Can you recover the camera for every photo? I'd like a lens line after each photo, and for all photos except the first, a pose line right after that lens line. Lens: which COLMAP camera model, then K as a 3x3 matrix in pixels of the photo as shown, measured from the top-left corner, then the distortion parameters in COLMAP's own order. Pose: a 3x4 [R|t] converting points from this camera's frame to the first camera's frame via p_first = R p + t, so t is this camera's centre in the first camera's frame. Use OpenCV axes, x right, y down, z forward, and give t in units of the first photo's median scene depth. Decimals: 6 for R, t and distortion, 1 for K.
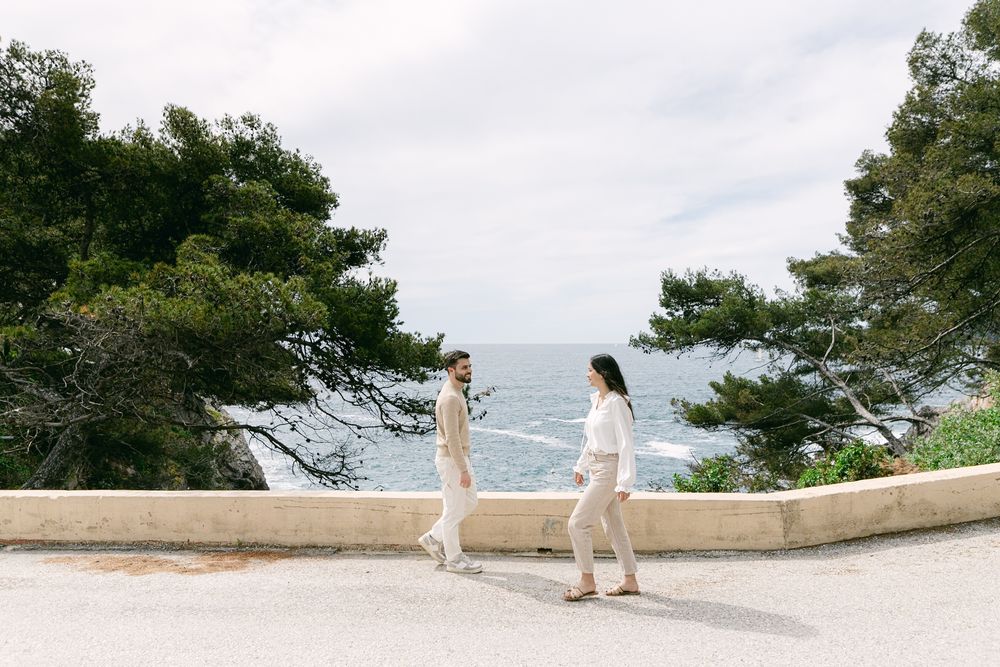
lens RADIAL K [[732.7, 0, 500.0], [0, 732.7, 333.5], [0, 0, 1]] dist [-0.001495, 0.003807]
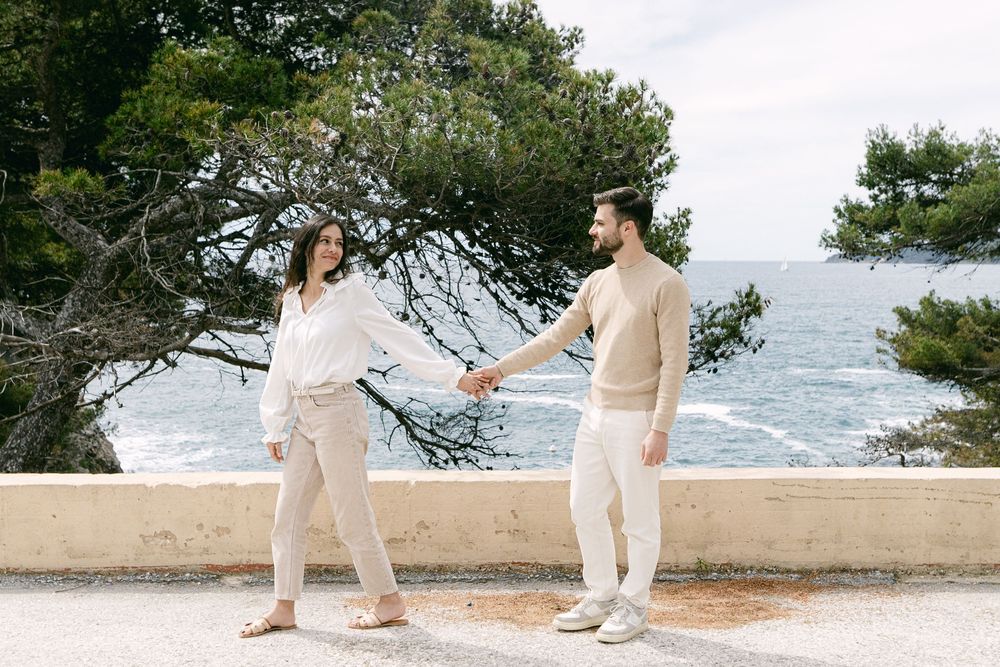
lens RADIAL K [[1100.5, 0, 500.0], [0, 1100.5, 333.5], [0, 0, 1]] dist [0.008815, -0.008284]
pose [[0.997087, 0.001159, 0.076259, -0.534998], [-0.007342, 0.996699, 0.080847, 0.051874], [-0.075913, -0.081171, 0.993805, 0.218620]]
